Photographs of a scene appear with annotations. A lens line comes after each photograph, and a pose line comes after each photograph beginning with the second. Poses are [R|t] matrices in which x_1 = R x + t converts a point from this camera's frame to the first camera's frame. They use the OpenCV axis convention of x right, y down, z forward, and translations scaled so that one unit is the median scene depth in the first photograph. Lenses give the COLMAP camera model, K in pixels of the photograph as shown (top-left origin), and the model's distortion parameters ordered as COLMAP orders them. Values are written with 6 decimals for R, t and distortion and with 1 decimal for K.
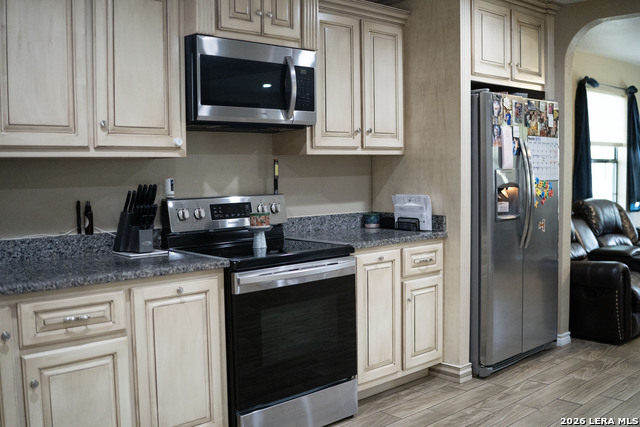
lens RADIAL K [[656.1, 0, 321.8], [0, 656.1, 217.6], [0, 0, 1]] dist [-0.095065, 0.000000]
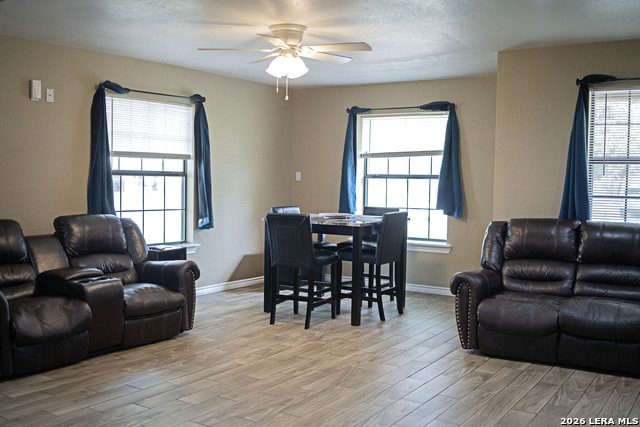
lens RADIAL K [[656.1, 0, 316.0], [0, 656.1, 208.0], [0, 0, 1]] dist [-0.095065, 0.000000]
pose [[0.971538, 0.018555, 0.236155, 0.429216], [-0.011173, 0.999407, -0.032559, -0.010625], [-0.236619, 0.028993, 0.971170, 0.035545]]
